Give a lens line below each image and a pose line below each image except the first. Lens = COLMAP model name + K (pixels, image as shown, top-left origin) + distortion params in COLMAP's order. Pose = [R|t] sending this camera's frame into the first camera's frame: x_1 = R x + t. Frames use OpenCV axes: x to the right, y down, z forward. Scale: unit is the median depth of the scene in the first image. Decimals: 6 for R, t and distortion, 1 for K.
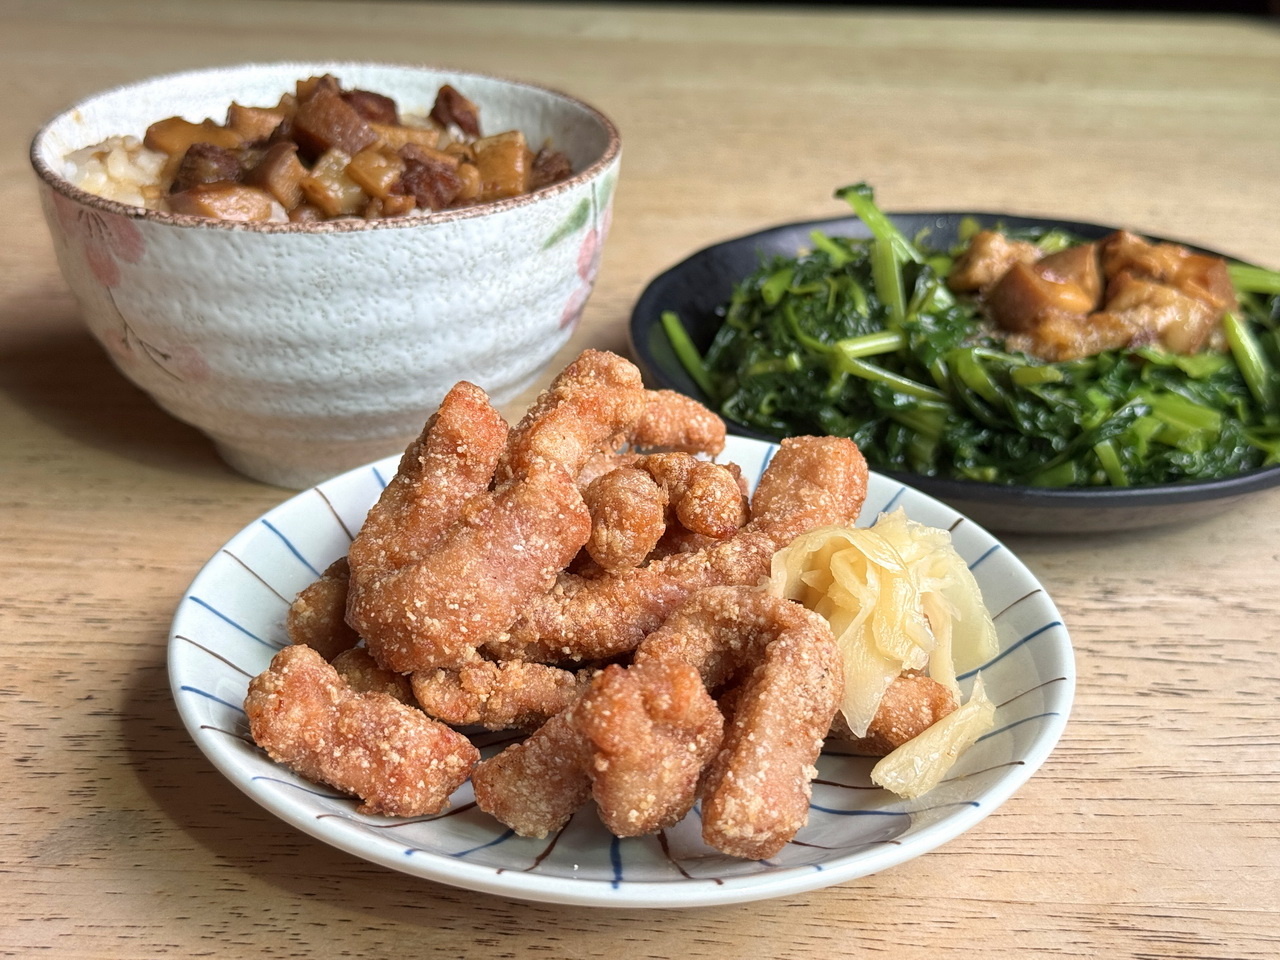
lens RADIAL K [[1897.7, 0, 640.0], [0, 1897.7, 480.0], [0, 0, 1]] dist [0.121464, -0.025387]
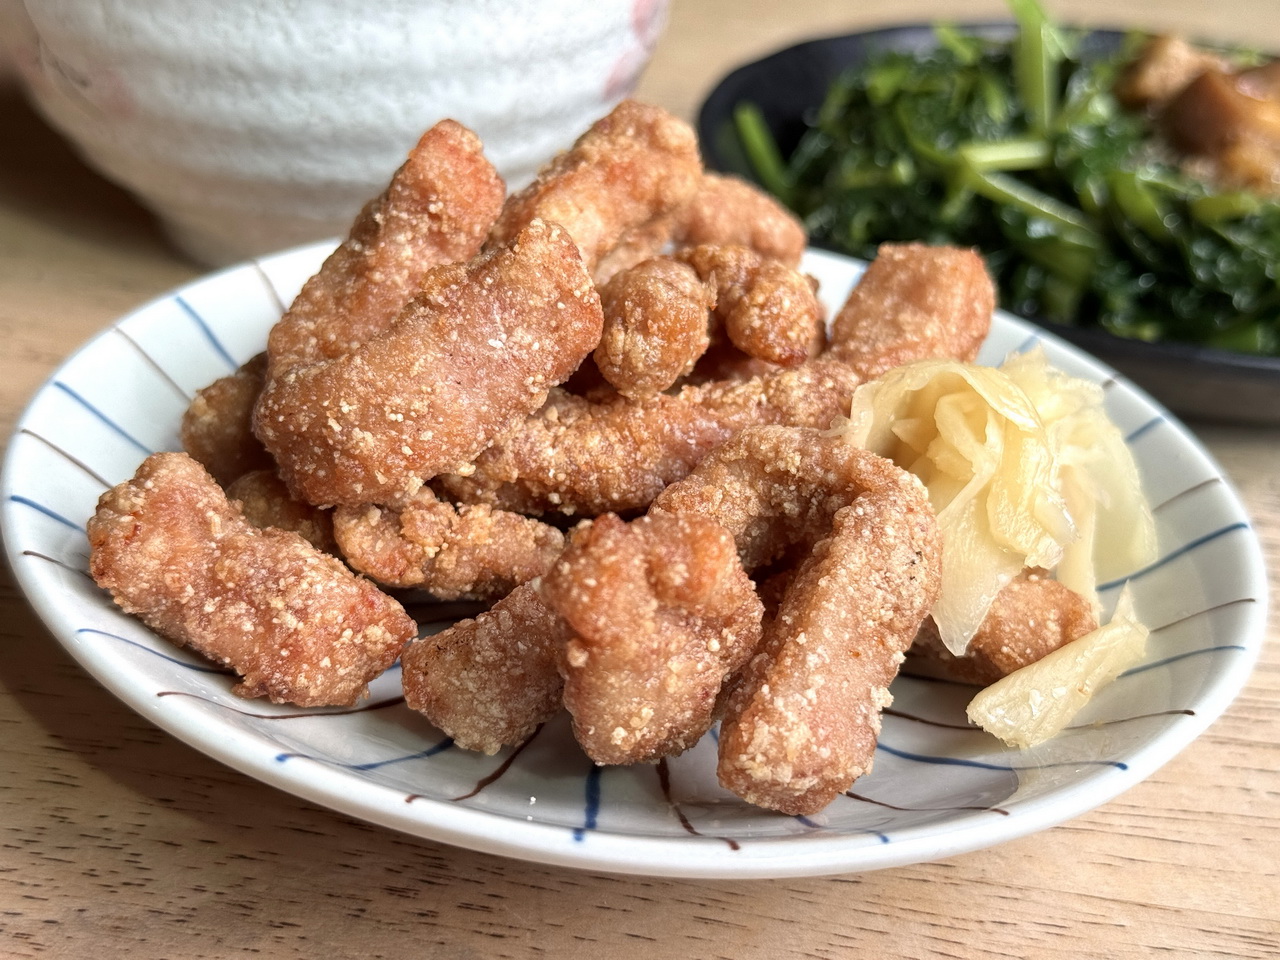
lens RADIAL K [[1897.7, 0, 640.0], [0, 1897.7, 480.0], [0, 0, 1]] dist [0.121464, -0.025387]
pose [[0.995371, 0.089899, -0.033985, 0.017505], [-0.088256, 0.994984, 0.047084, 0.047786], [0.038047, -0.043867, 0.998313, 0.296019]]
